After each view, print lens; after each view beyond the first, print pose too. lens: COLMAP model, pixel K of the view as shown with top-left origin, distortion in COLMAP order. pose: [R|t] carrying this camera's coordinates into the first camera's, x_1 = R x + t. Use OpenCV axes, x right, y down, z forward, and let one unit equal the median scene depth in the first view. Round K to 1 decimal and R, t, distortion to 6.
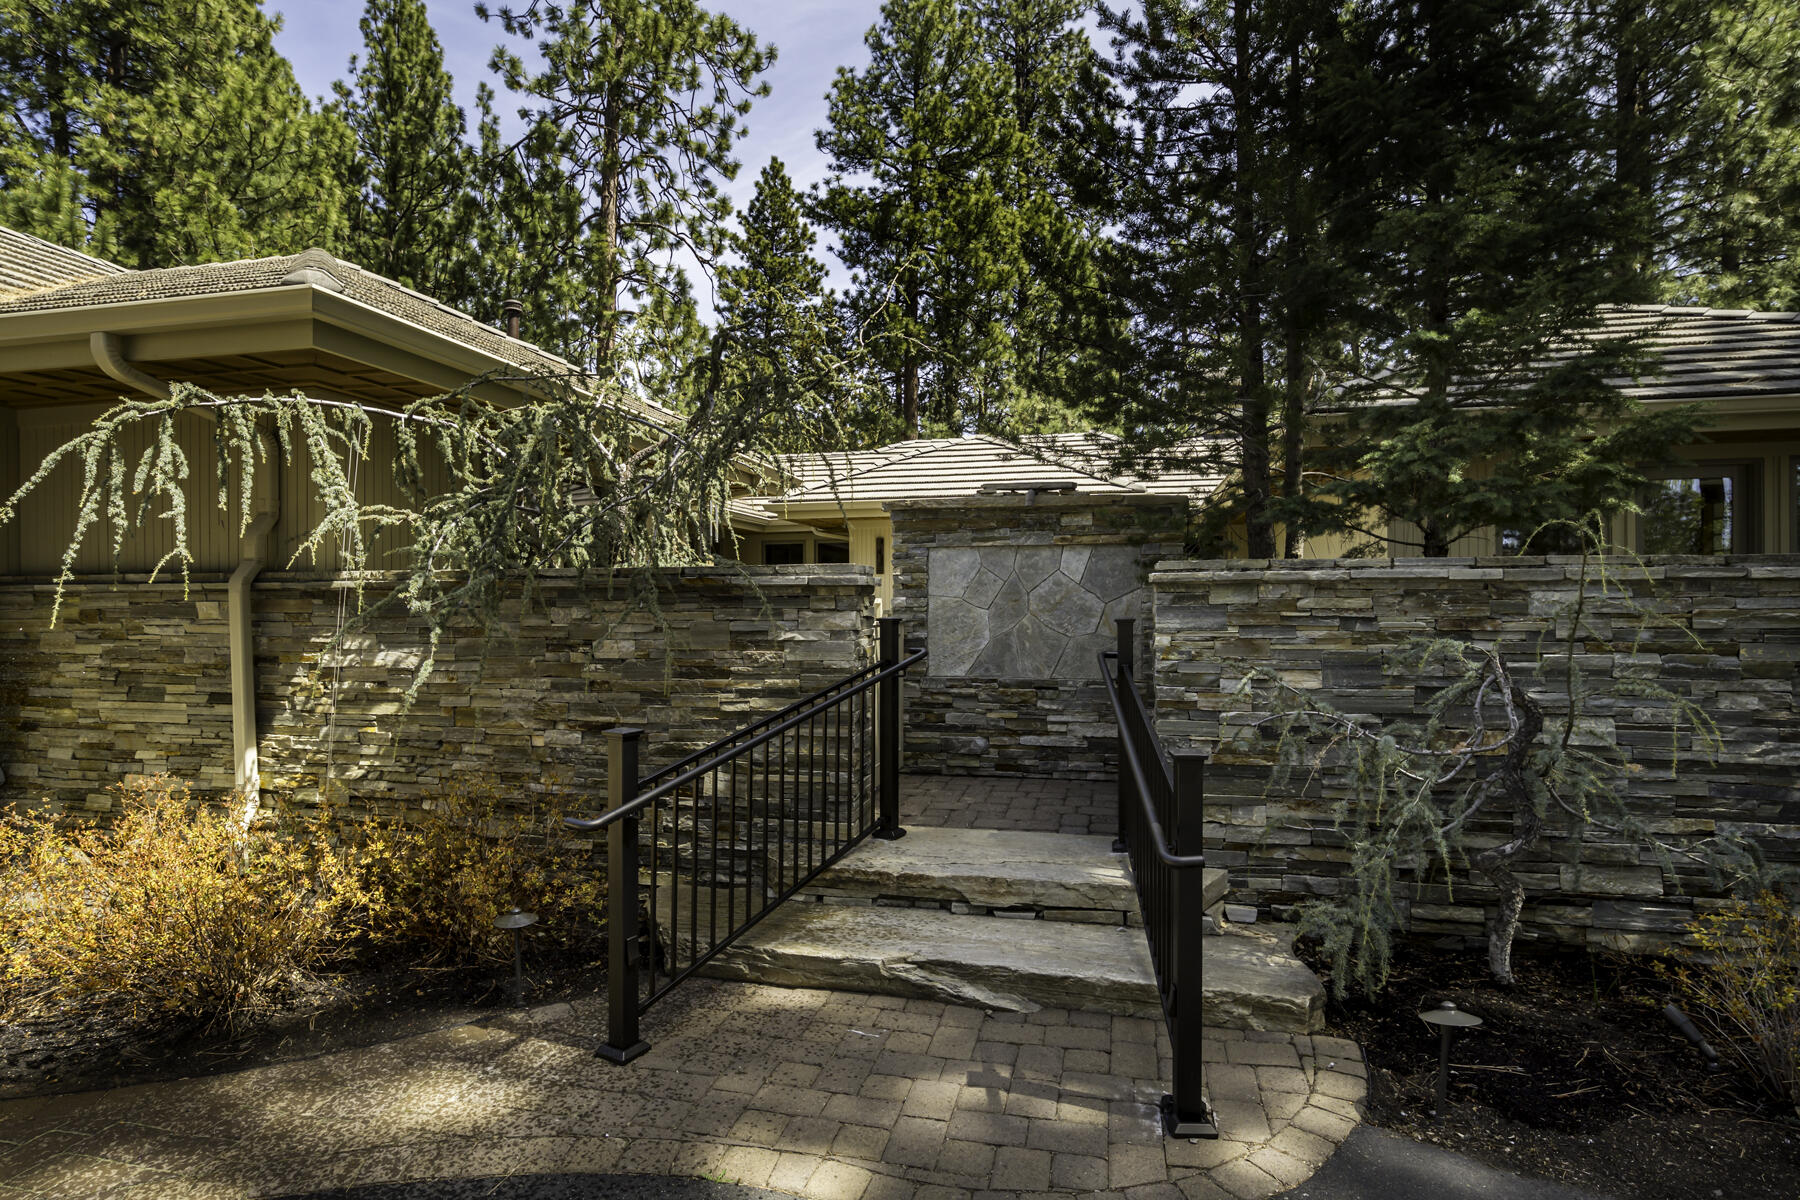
lens RADIAL K [[926.4, 0, 900.0], [0, 926.4, 600.0], [0, 0, 1]] dist [0.000298, 0.000344]
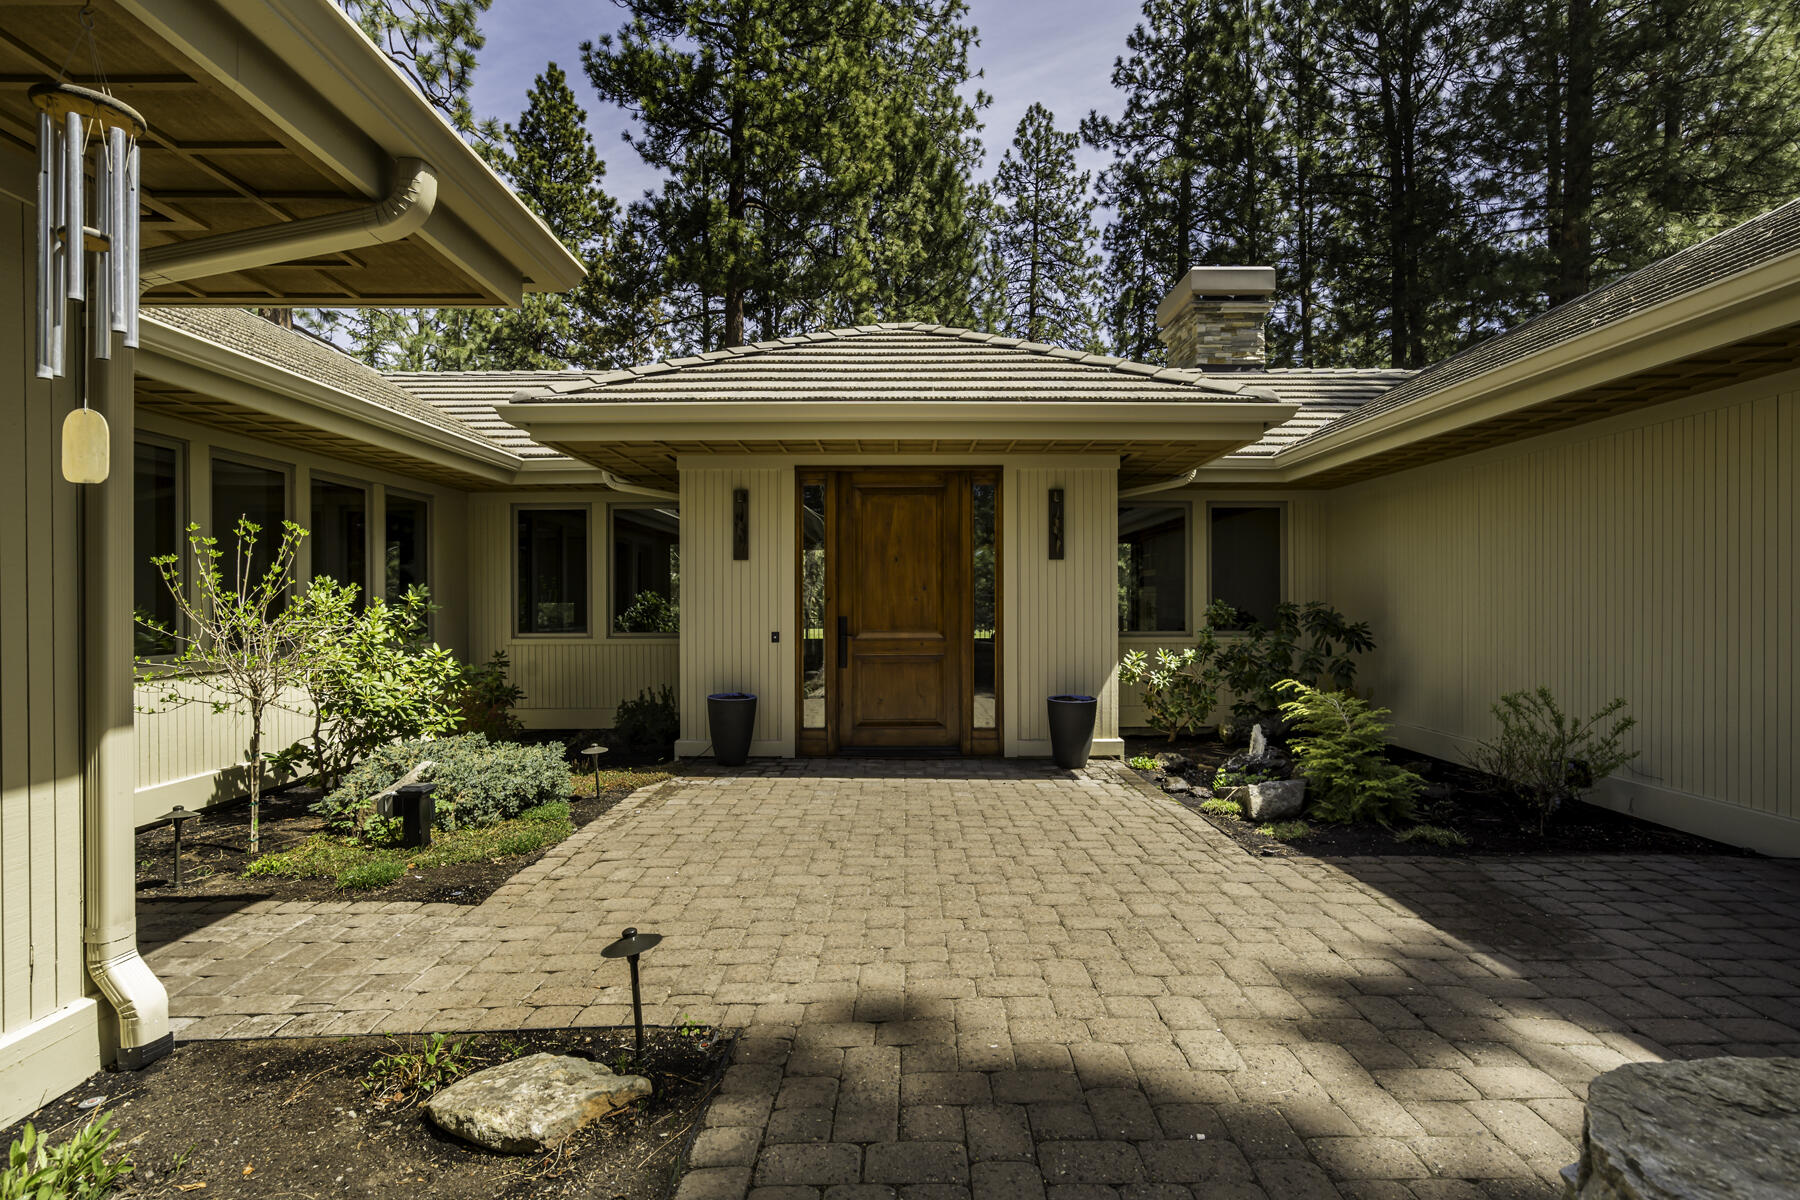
lens RADIAL K [[926.4, 0, 900.0], [0, 926.4, 600.0], [0, 0, 1]] dist [0.000298, 0.000344]
pose [[0.975902, 0.000084, 0.218207, -0.013064], [-0.000885, 0.999993, 0.003571, -0.001300], [-0.218205, -0.003678, 0.975896, 0.121755]]
